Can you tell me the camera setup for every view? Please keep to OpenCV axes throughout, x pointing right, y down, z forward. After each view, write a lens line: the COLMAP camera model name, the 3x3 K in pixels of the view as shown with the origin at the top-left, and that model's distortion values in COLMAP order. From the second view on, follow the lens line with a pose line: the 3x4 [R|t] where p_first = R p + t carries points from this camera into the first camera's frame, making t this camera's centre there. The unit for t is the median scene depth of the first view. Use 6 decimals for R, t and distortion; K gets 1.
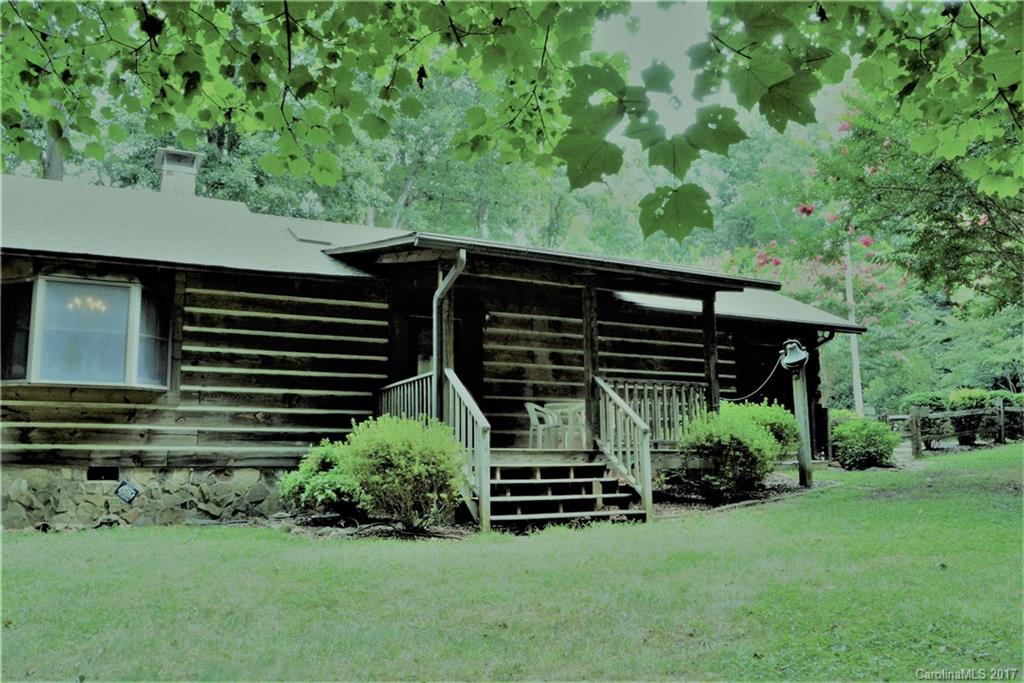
lens RADIAL K [[800.0, 0, 512.0], [0, 800.0, 341.5], [0, 0, 1]] dist [-0.094653, 0.035367]
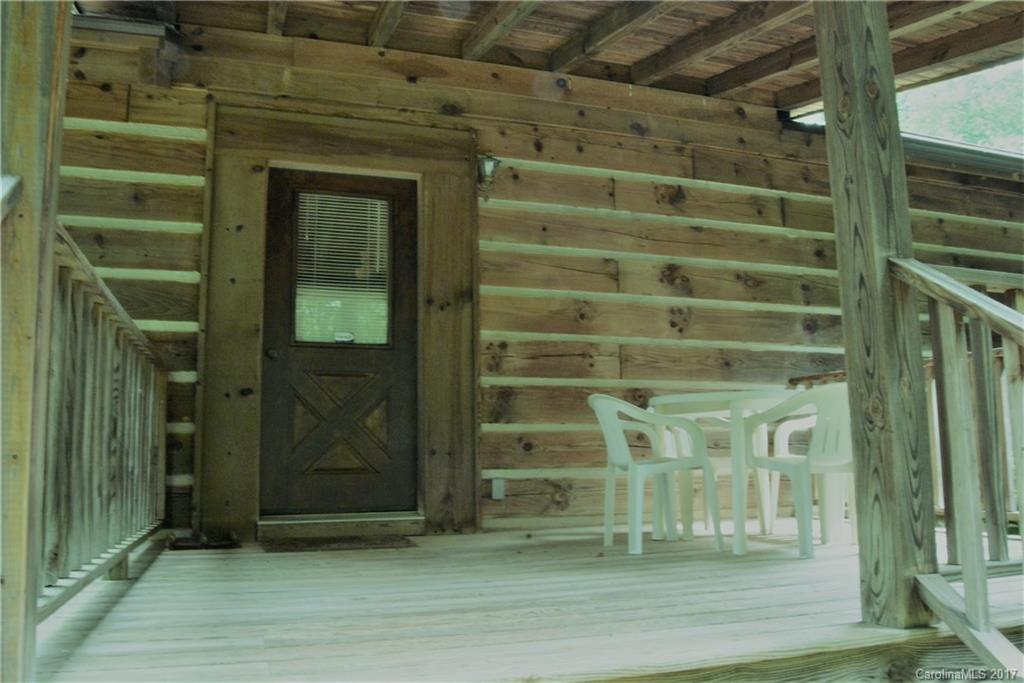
lens RADIAL K [[800.0, 0, 512.0], [0, 800.0, 341.5], [0, 0, 1]] dist [-0.094653, 0.035367]
pose [[0.991272, -0.023045, -0.129803, 0.025534], [0.024141, 0.999685, 0.006871, 0.047940], [0.129604, -0.009945, 0.991516, 0.619030]]
